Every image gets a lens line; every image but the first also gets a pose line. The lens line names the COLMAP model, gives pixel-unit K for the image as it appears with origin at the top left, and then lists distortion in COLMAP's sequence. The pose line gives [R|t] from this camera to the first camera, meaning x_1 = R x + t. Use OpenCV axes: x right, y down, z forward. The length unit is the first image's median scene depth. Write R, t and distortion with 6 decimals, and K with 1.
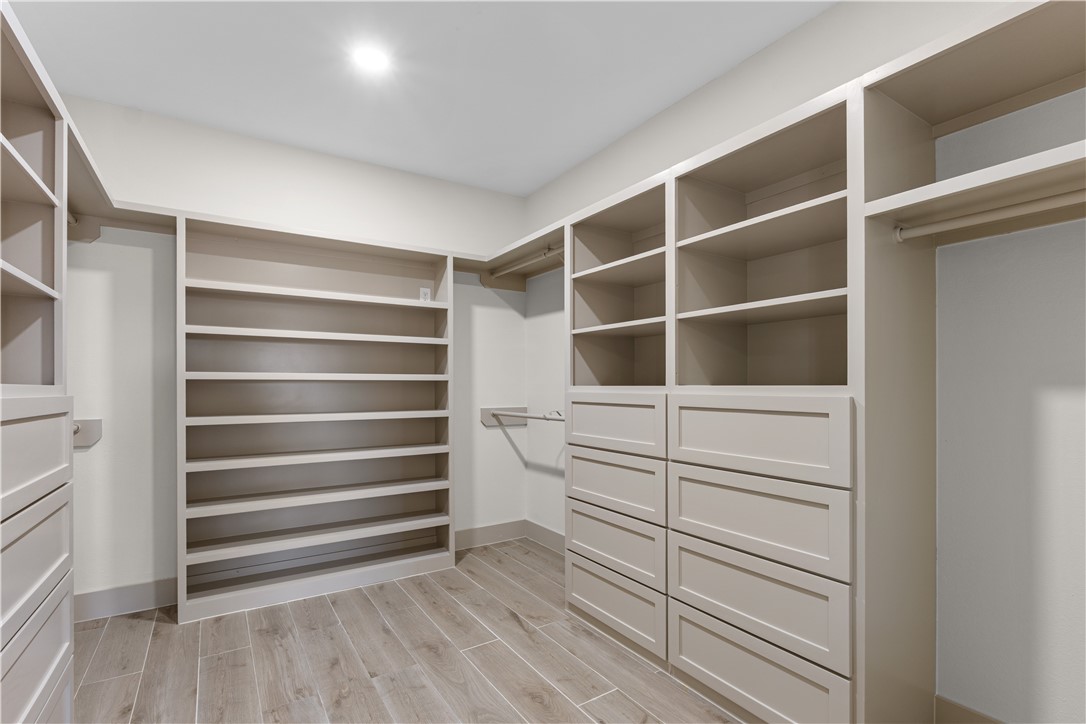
lens RADIAL K [[507.9, 0, 549.3], [0, 507.9, 385.4], [0, 0, 1]] dist [-0.006720, -0.000317]
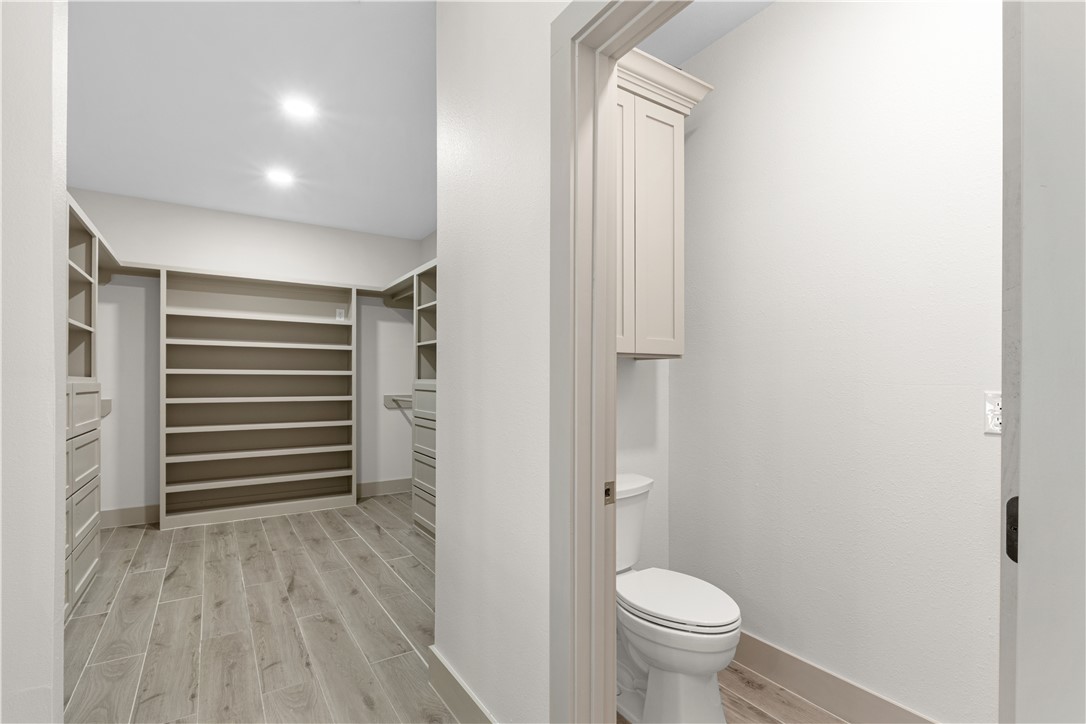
lens RADIAL K [[501.5, 0, 542.8], [0, 501.5, 379.7], [0, 0, 1]] dist [-0.005365, -0.000247]
pose [[0.999982, 0.004932, 0.003444, 0.431986], [-0.004934, 0.999988, 0.000735, -0.000631], [-0.003440, -0.000752, 0.999994, -0.537081]]
